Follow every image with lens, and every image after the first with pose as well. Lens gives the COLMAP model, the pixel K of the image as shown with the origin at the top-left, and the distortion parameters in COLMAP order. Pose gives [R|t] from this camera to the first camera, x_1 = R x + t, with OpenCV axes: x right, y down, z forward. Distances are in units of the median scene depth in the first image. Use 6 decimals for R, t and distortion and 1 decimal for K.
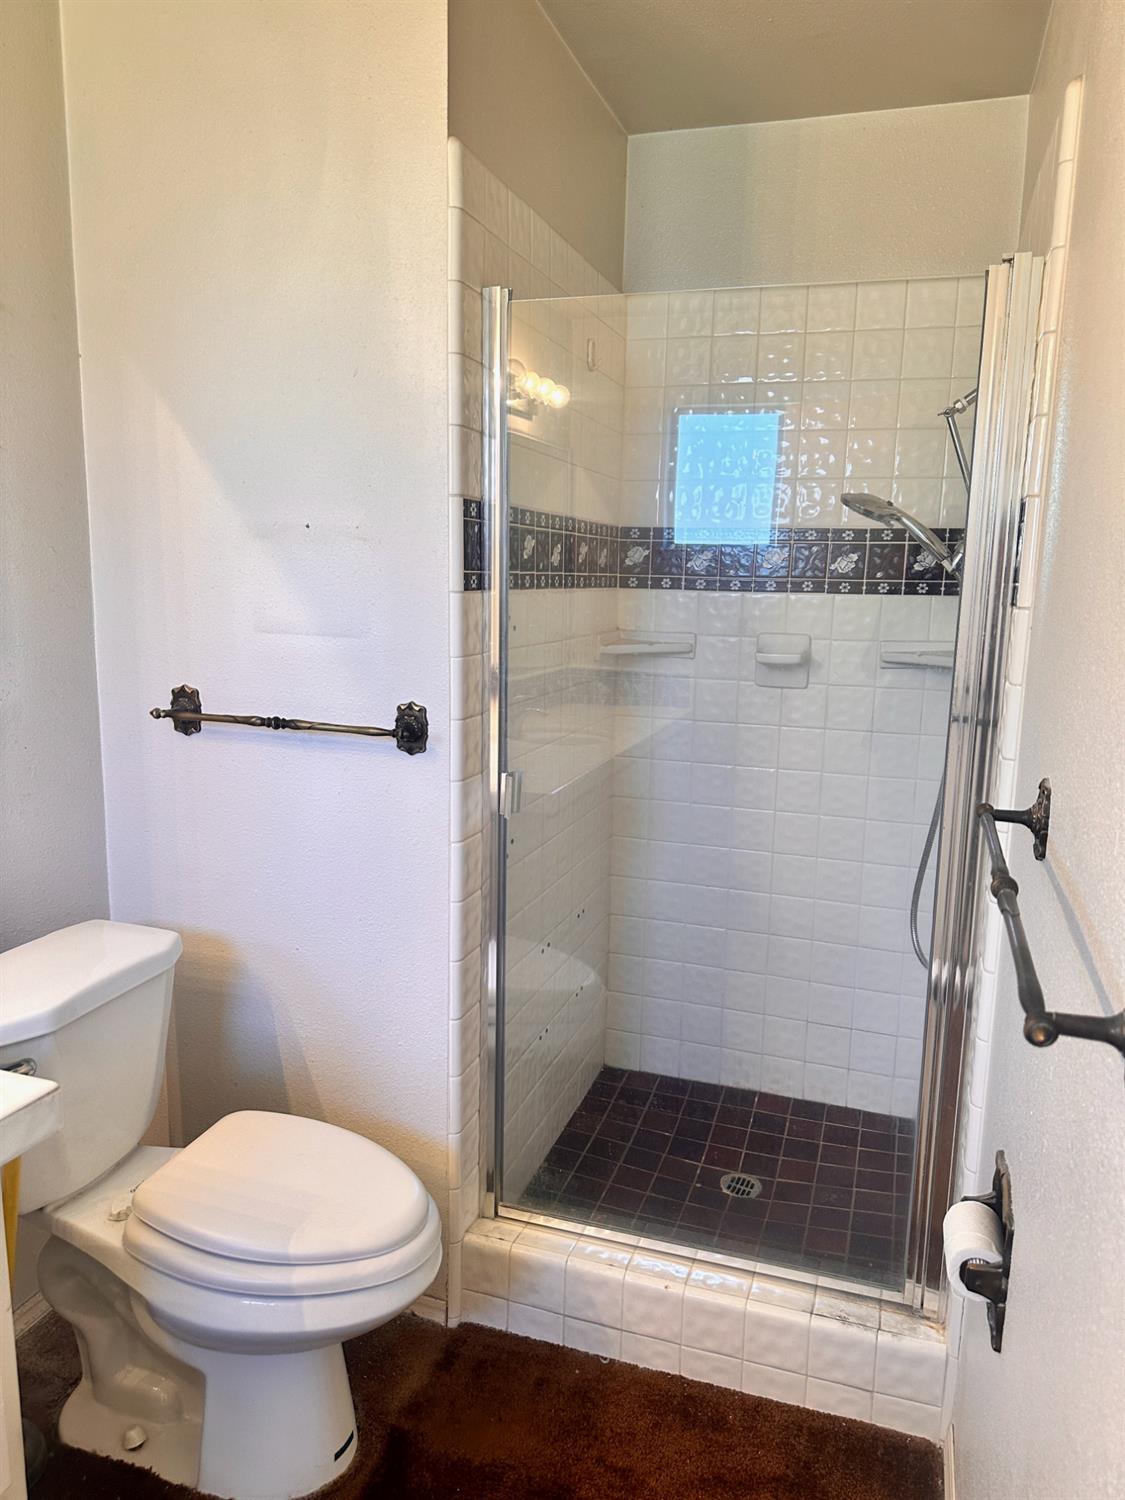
lens RADIAL K [[1055.0, 0, 570.0], [0, 1055.0, 749.1], [0, 0, 1]] dist [0.085216, -0.096105]
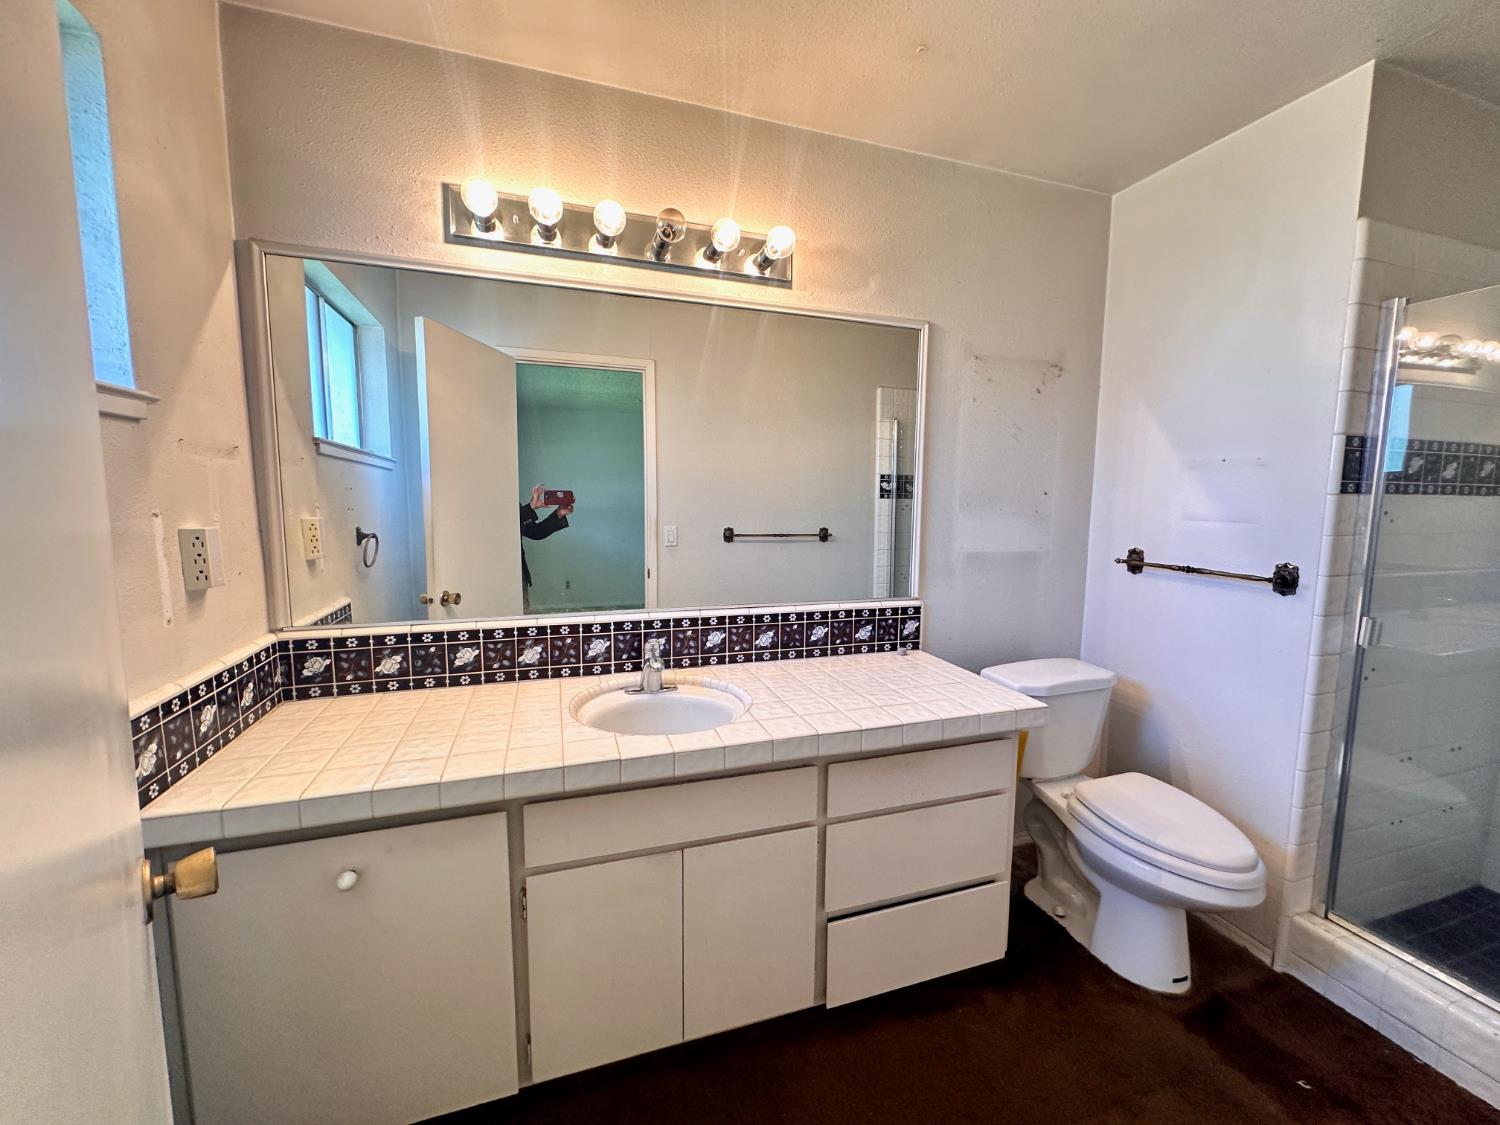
lens RADIAL K [[596.6, 0, 742.7], [0, 596.6, 562.4], [0, 0, 1]] dist [-0.000970, 0.000171]
pose [[0.578493, 0.074835, -0.812247, 0.108163], [-0.133324, 0.991066, -0.003646, 0.068694], [0.804717, 0.110401, 0.583302, -0.202592]]
